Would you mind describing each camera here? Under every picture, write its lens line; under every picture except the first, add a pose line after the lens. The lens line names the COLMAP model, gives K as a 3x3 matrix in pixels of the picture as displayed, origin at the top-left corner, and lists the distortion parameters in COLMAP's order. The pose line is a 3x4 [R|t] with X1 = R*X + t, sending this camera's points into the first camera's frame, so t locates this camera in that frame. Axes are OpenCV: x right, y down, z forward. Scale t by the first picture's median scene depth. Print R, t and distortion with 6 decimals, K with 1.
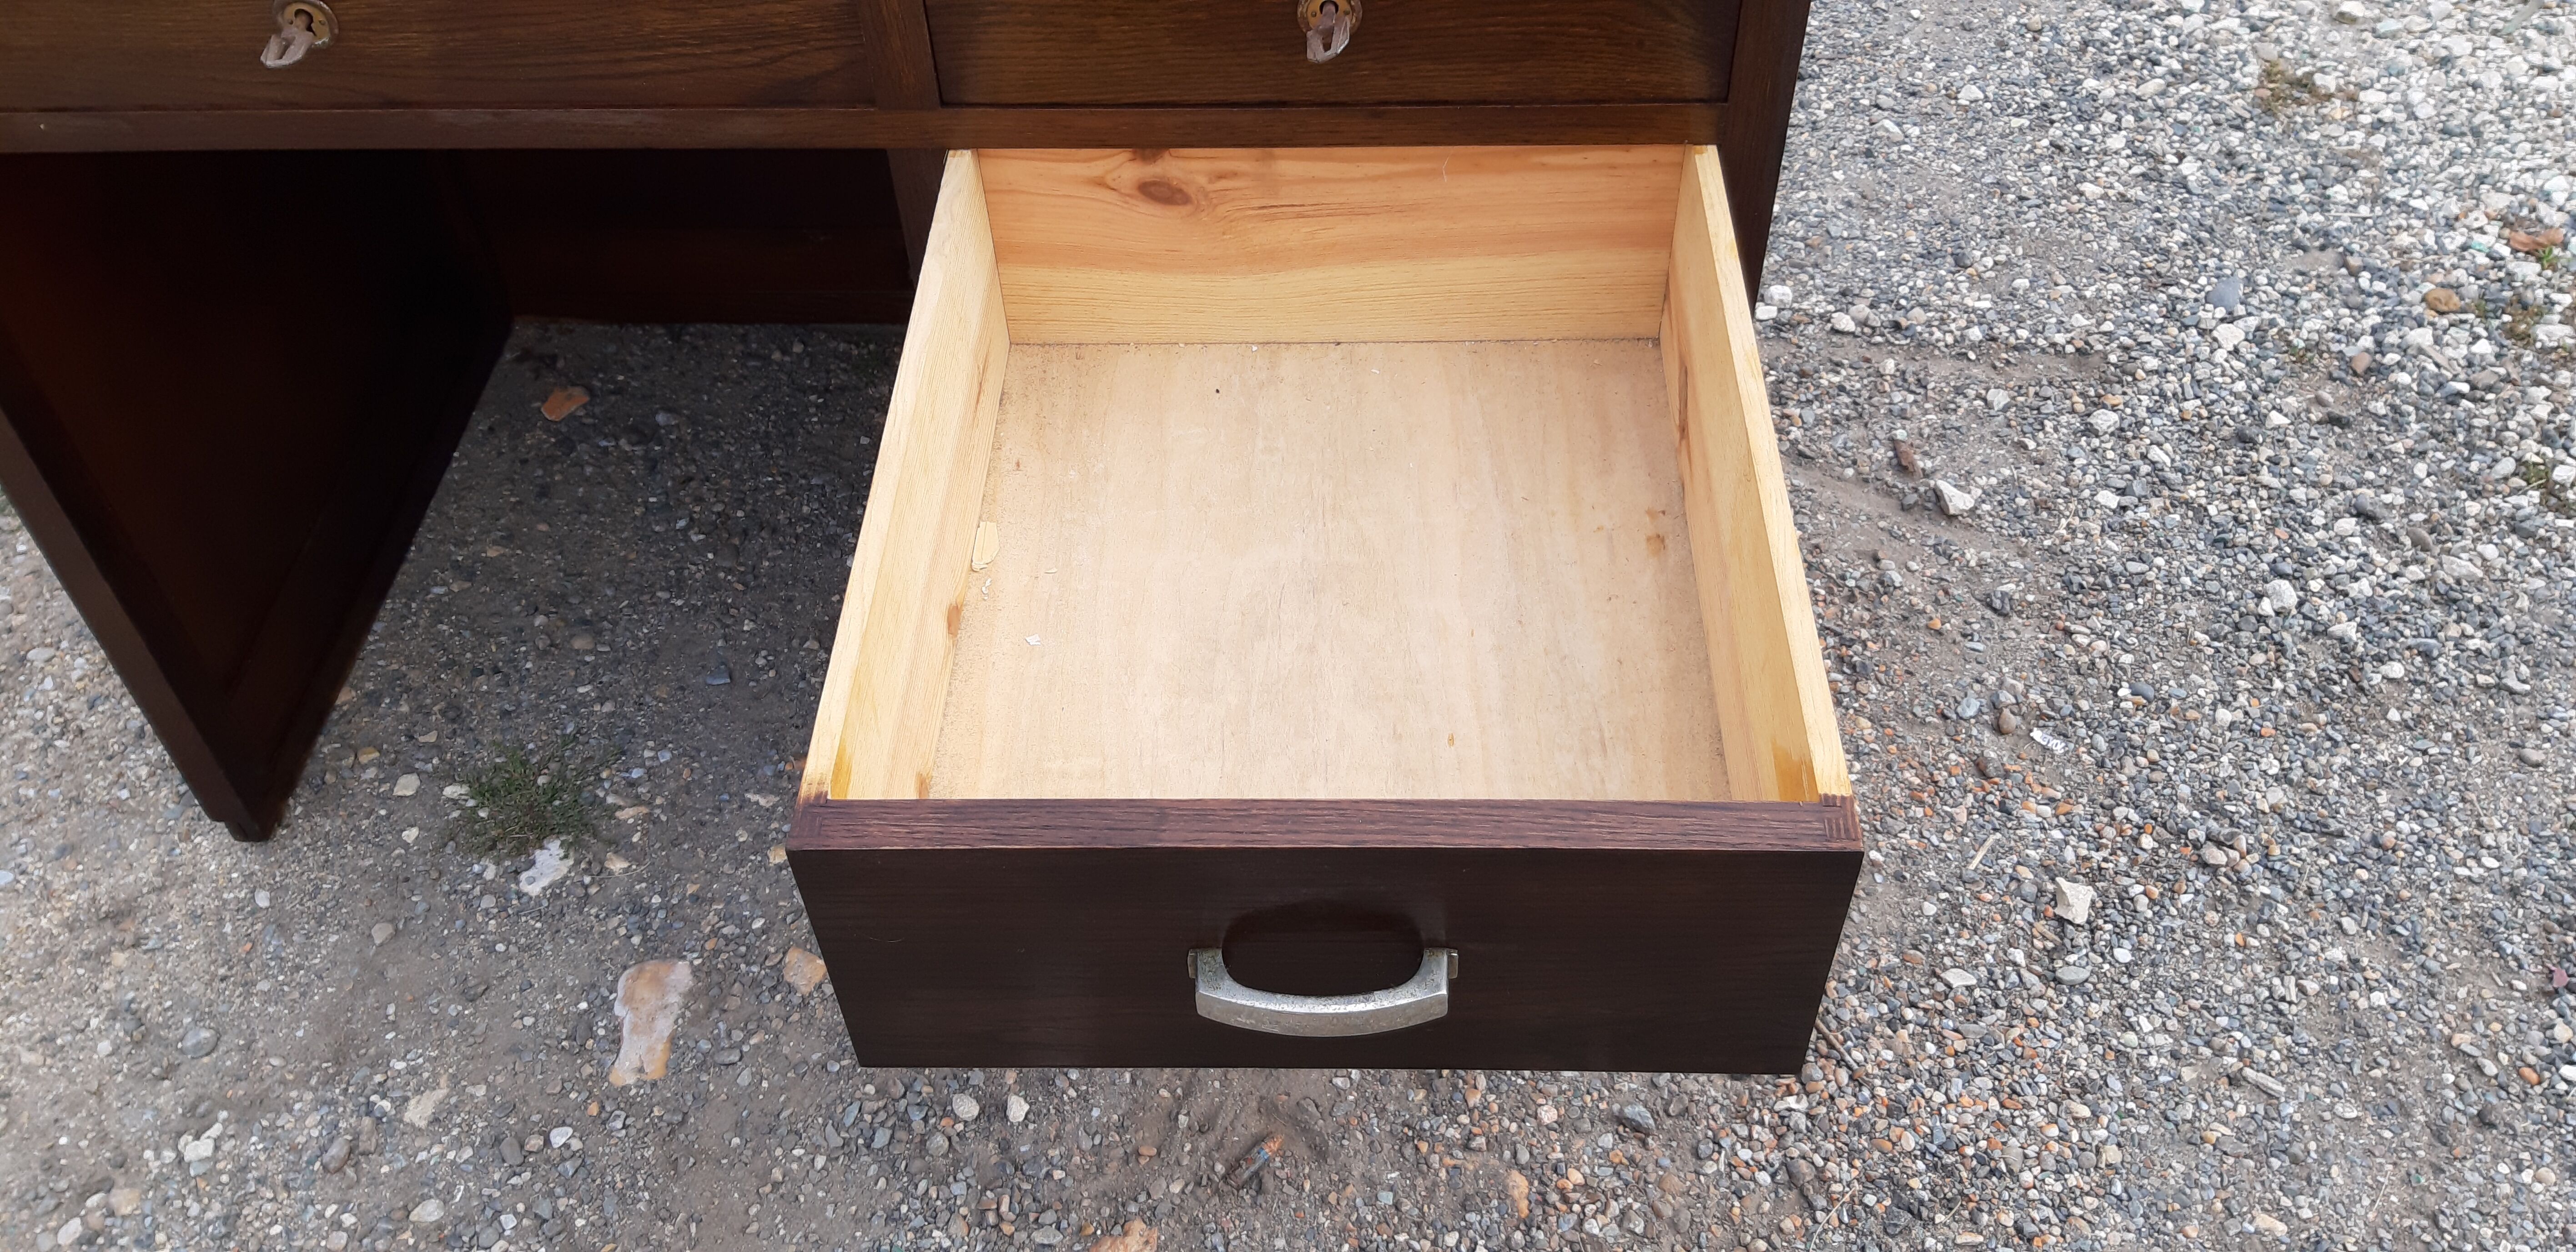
lens RADIAL K [[2003.1, 0, 1288.0], [0, 2003.1, 626.0], [0, 0, 1]] dist [0.067332, -0.127198]
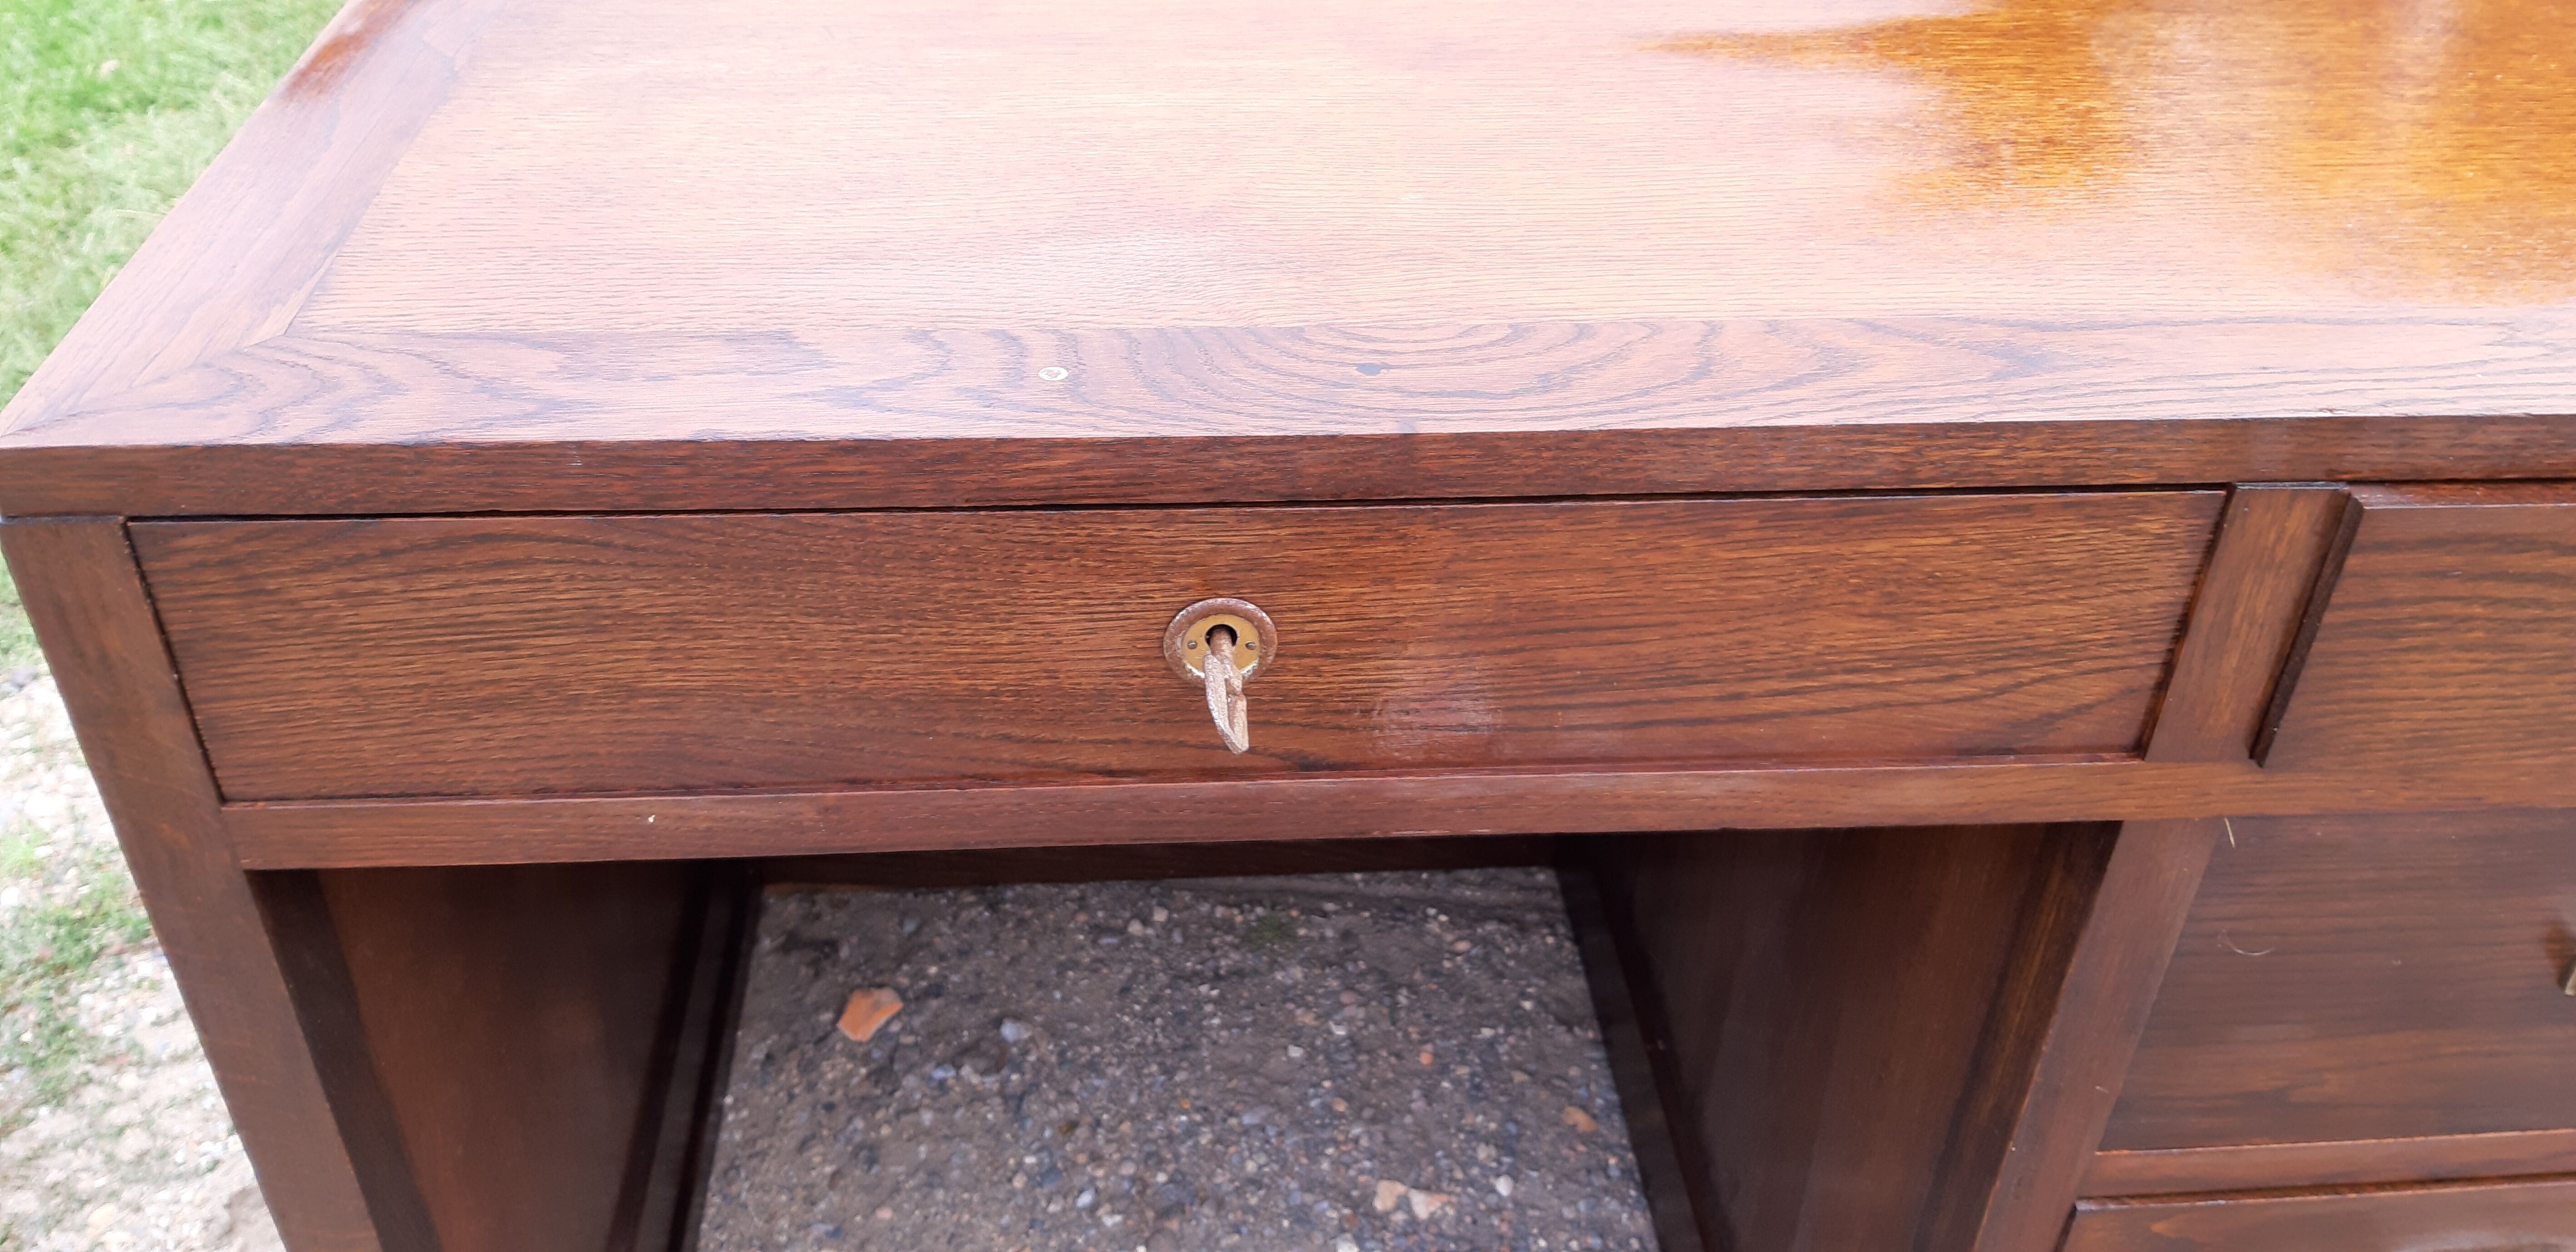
lens RADIAL K [[2042.5, 0, 1276.8], [0, 2042.5, 596.4], [0, 0, 1]] dist [0.083794, -0.193144]
pose [[0.993134, -0.017377, 0.115682, -0.327731], [0.039534, 0.980578, -0.192104, -0.121839], [-0.110097, 0.195358, 0.974533, 0.260871]]
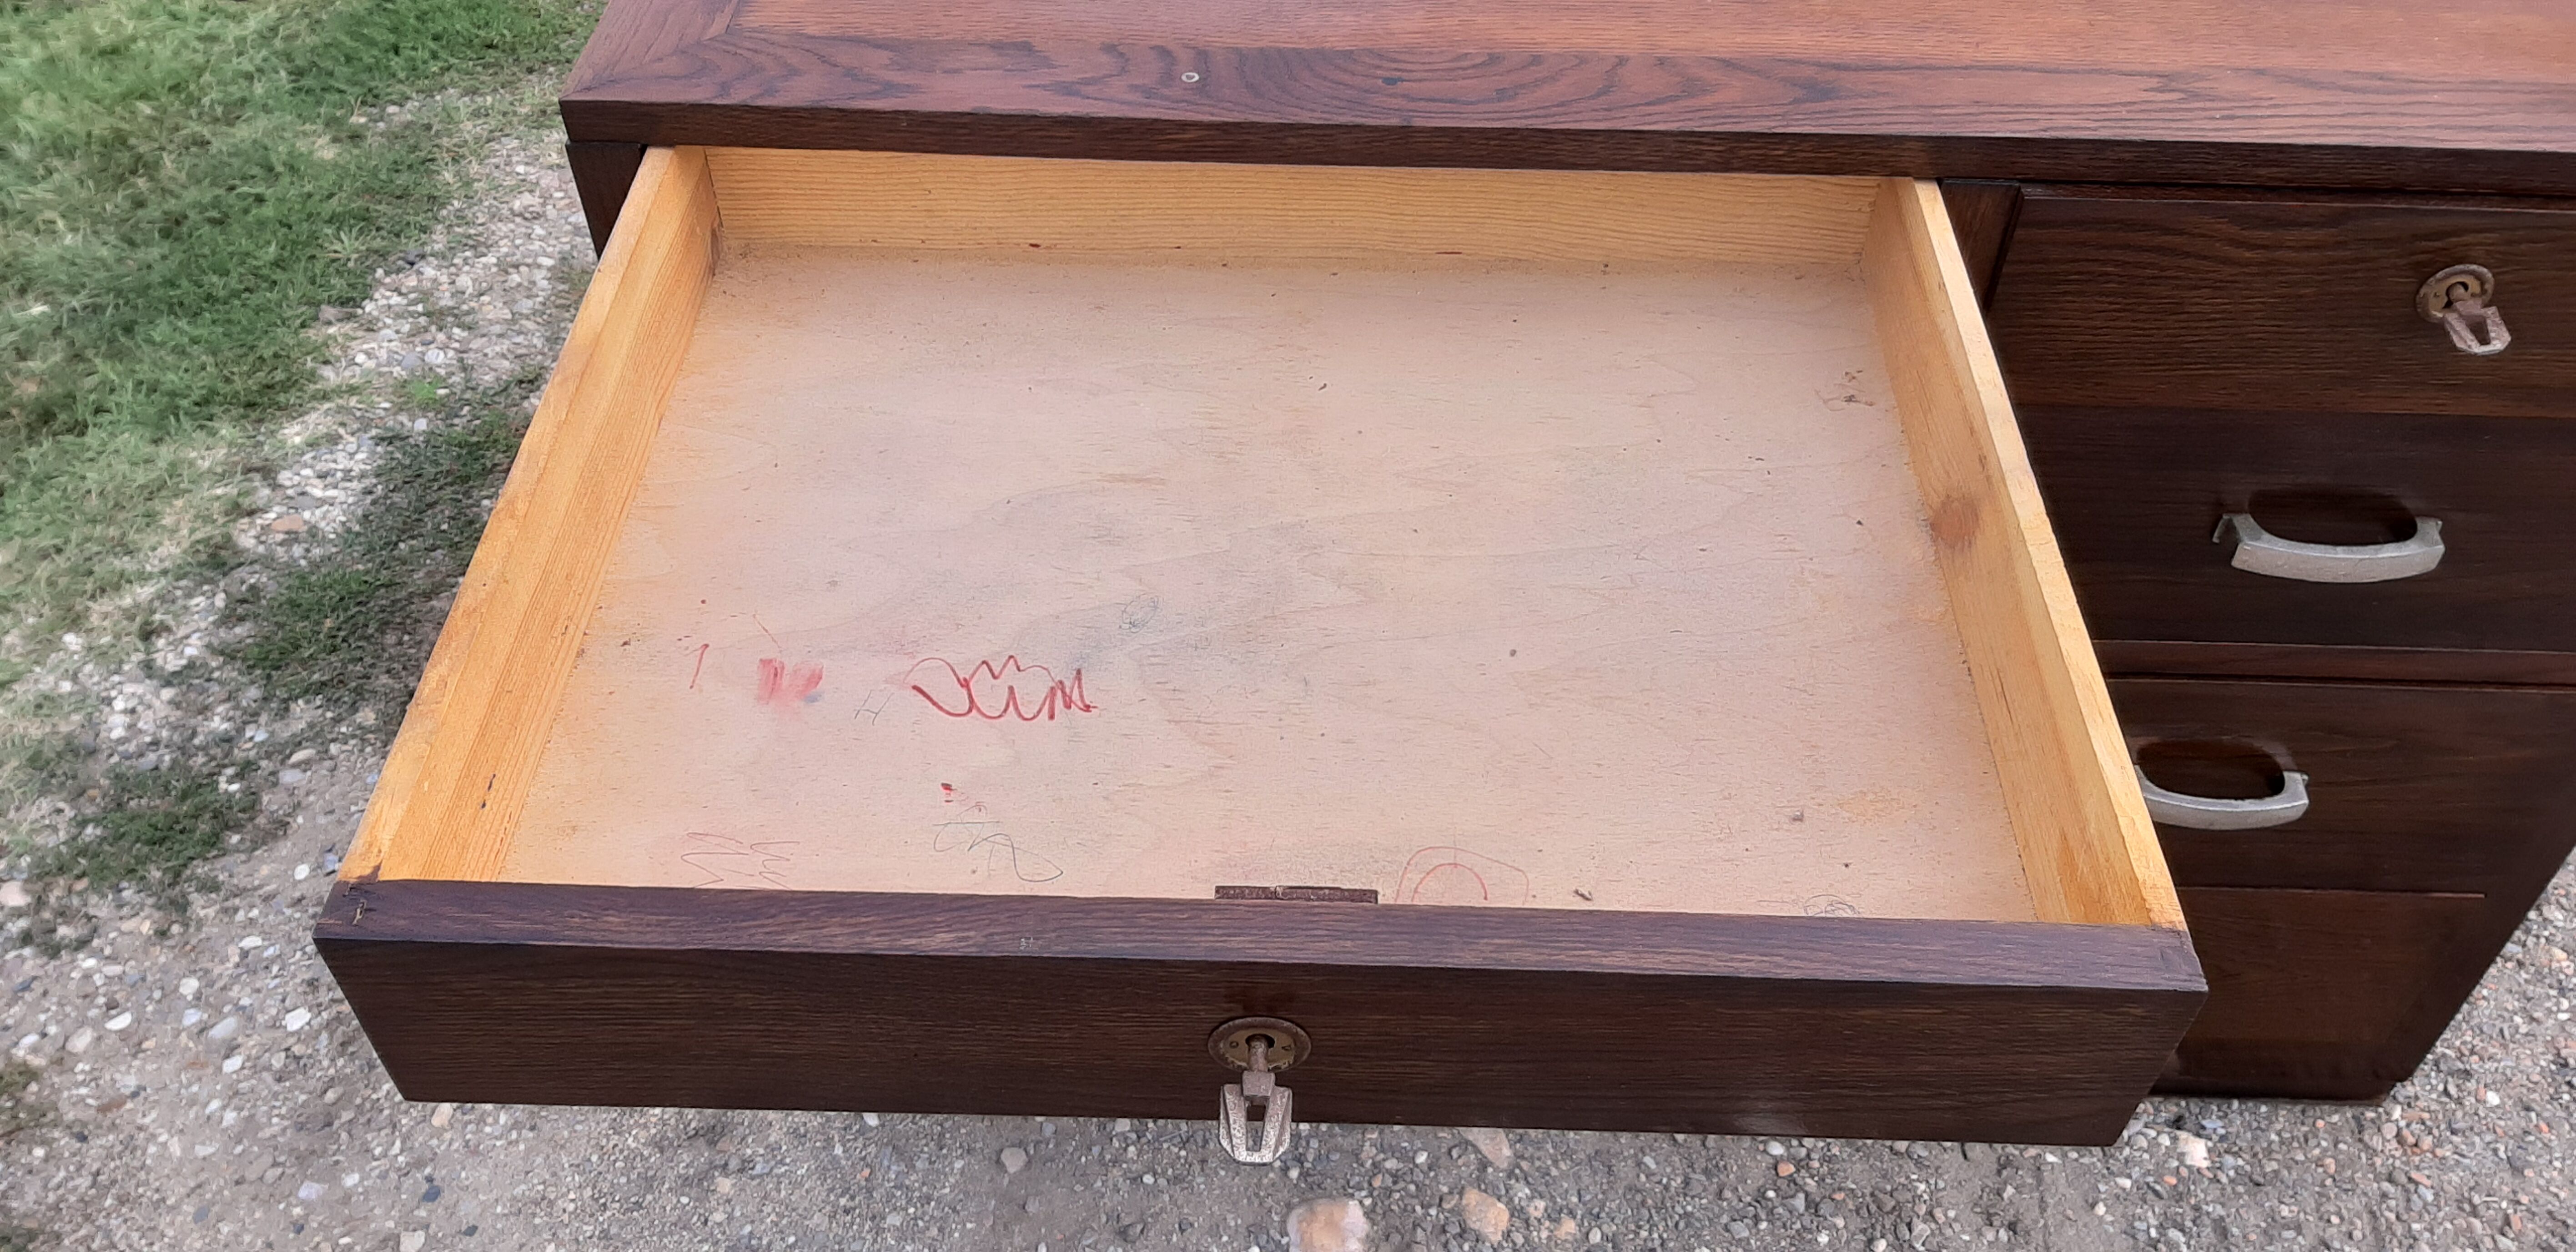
lens RADIAL K [[2037.7, 0, 1292.9], [0, 2037.7, 582.1], [0, 0, 1]] dist [0.088581, -0.161632]
pose [[0.999386, 0.024960, 0.024574, -0.307293], [-0.024166, 0.999193, -0.032085, -0.073643], [-0.025355, 0.031471, 0.999183, 0.046747]]
